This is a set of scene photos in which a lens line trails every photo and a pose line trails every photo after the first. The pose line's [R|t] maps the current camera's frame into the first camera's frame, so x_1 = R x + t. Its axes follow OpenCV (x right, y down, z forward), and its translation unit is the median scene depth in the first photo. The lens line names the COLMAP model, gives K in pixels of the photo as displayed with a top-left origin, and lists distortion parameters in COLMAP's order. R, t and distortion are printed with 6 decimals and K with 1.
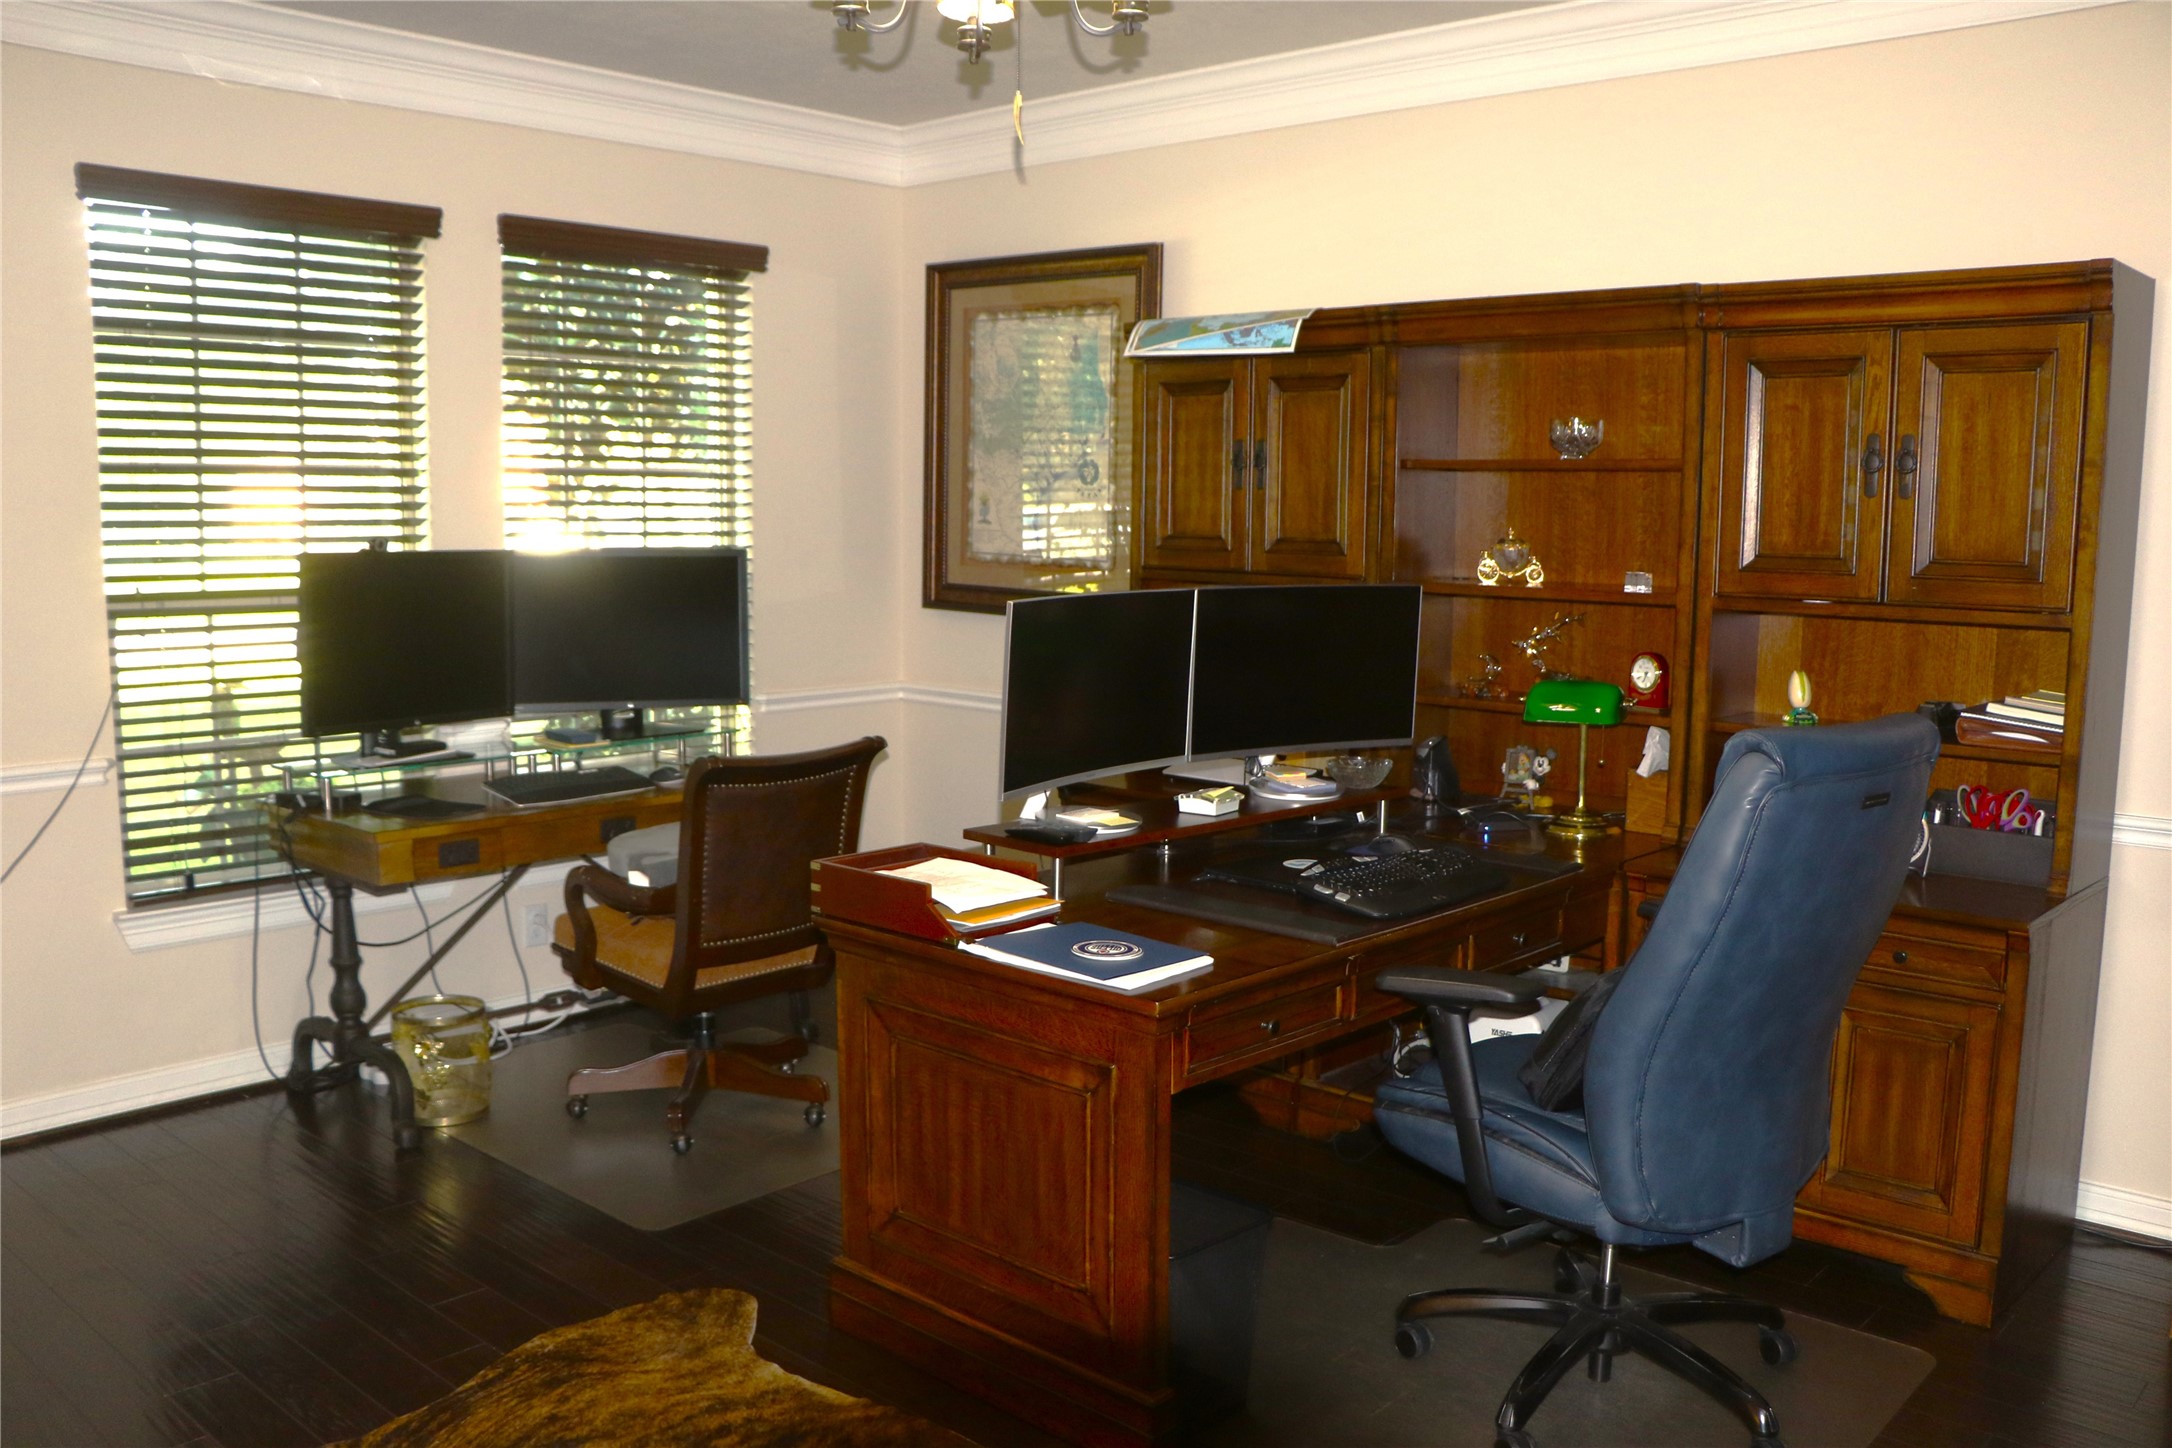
lens RADIAL K [[1823.0, 0, 1086.0], [0, 1823.0, 724.0], [0, 0, 1]] dist [-0.202827, 0.230401]
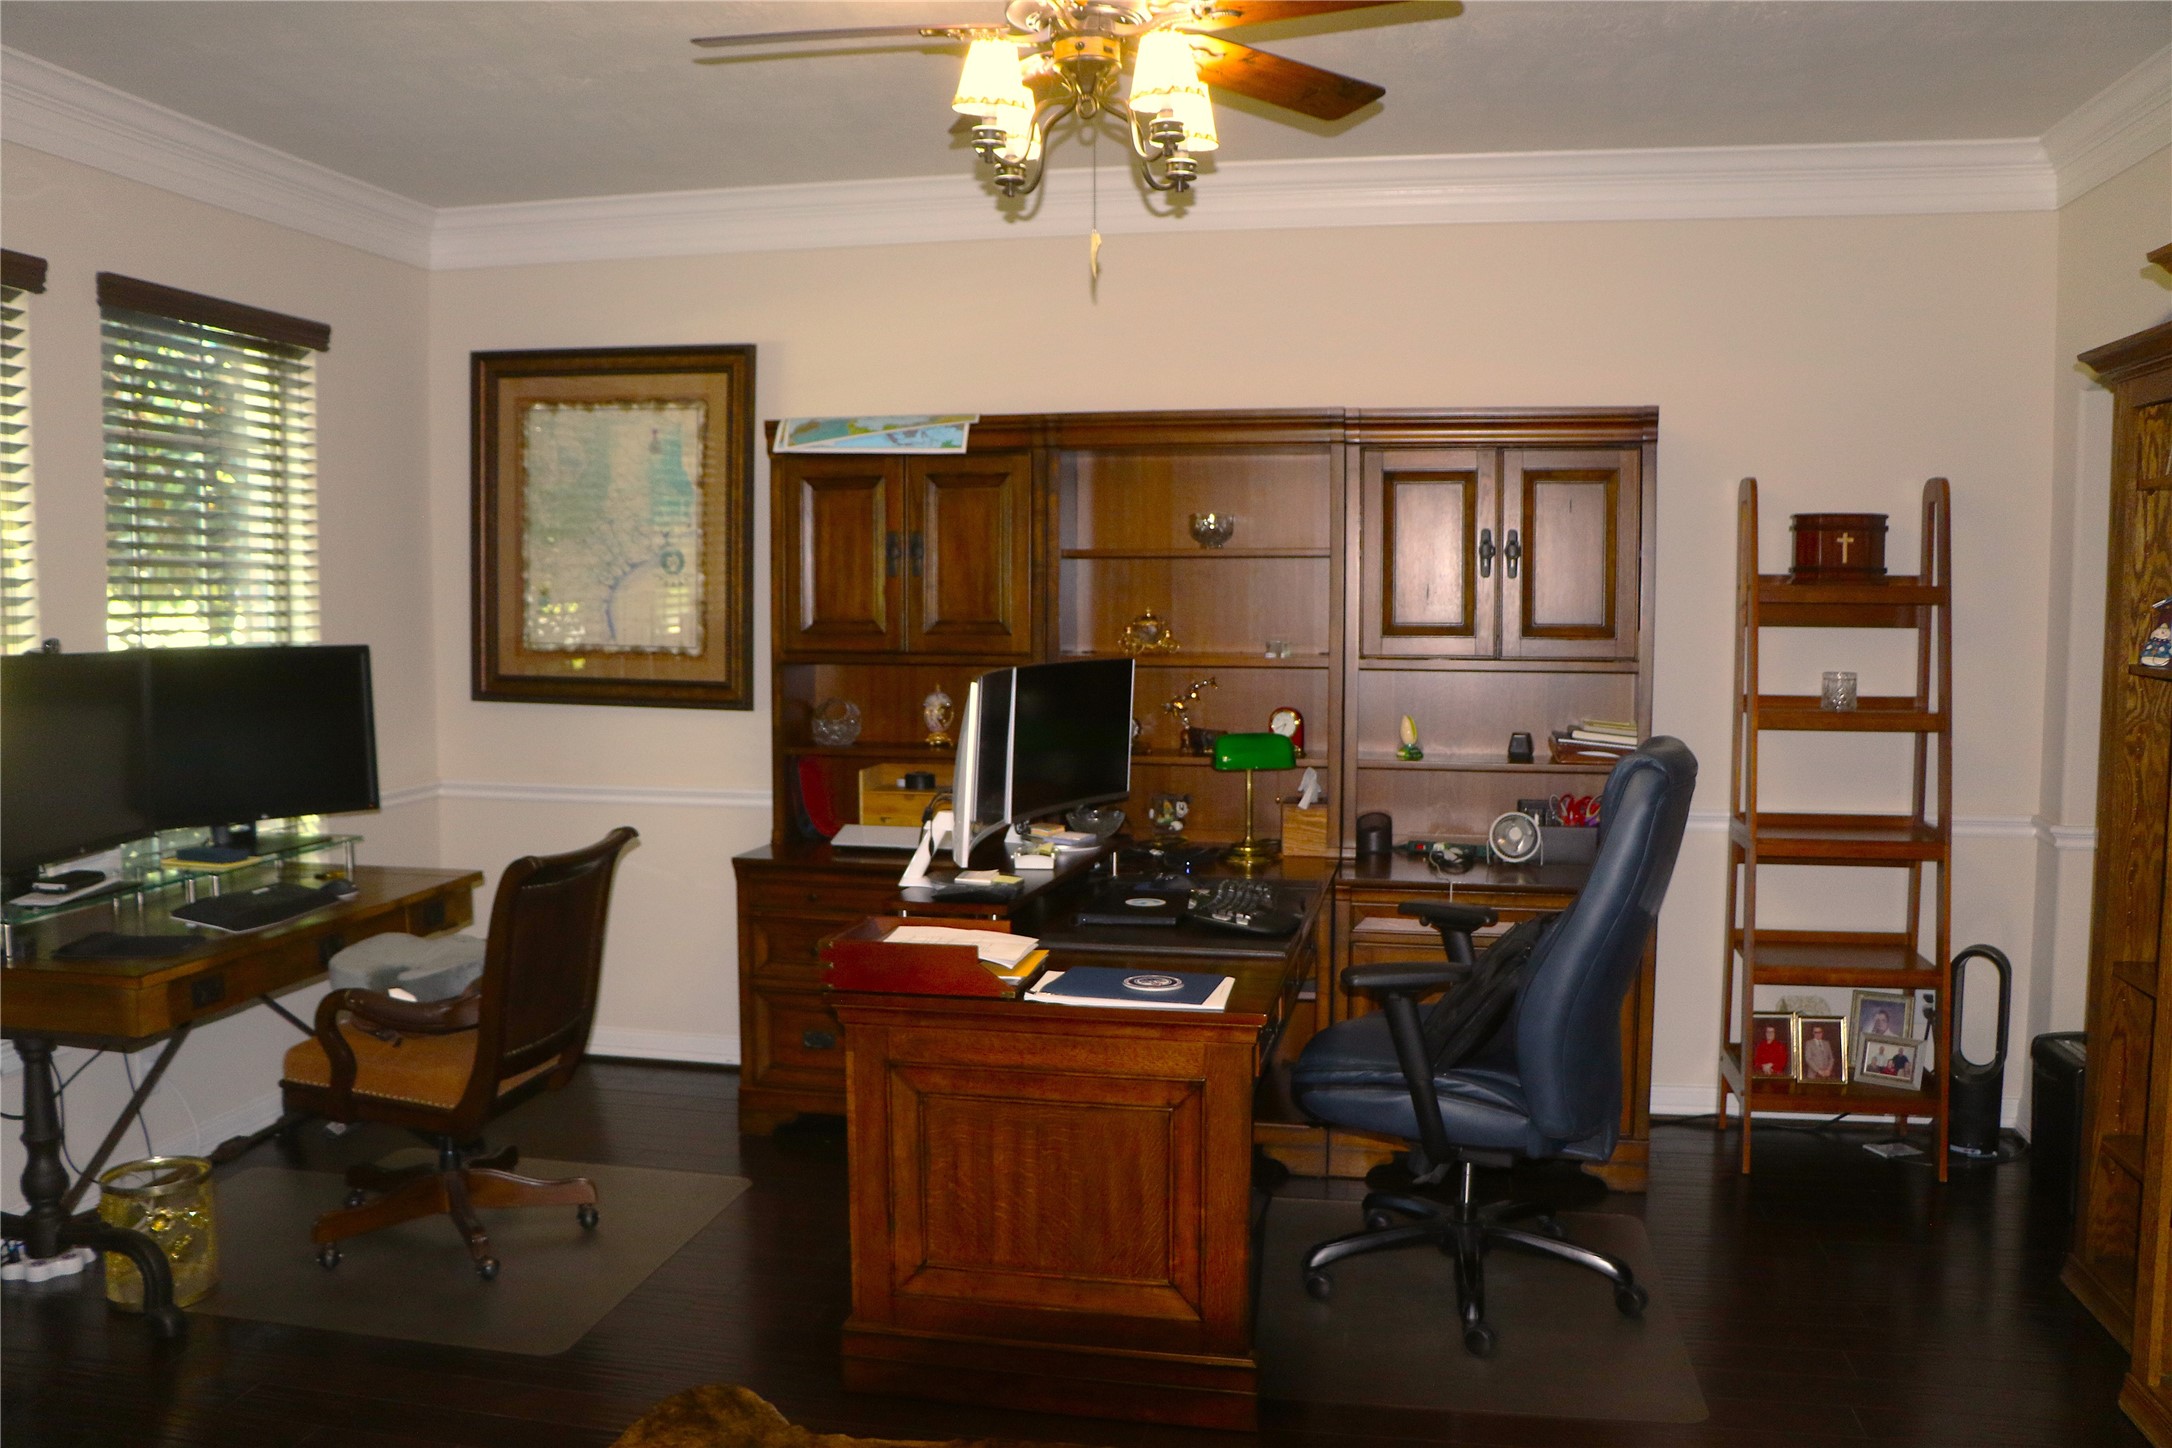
lens RADIAL K [[1766.5, 0, 1086.0], [0, 1766.5, 724.0], [0, 0, 1]] dist [-0.187034, 0.163047]
pose [[0.856854, -0.047397, 0.513376, -0.367534], [0.069033, 0.997346, -0.023140, -0.009257], [-0.510917, 0.055268, 0.857852, 0.042170]]
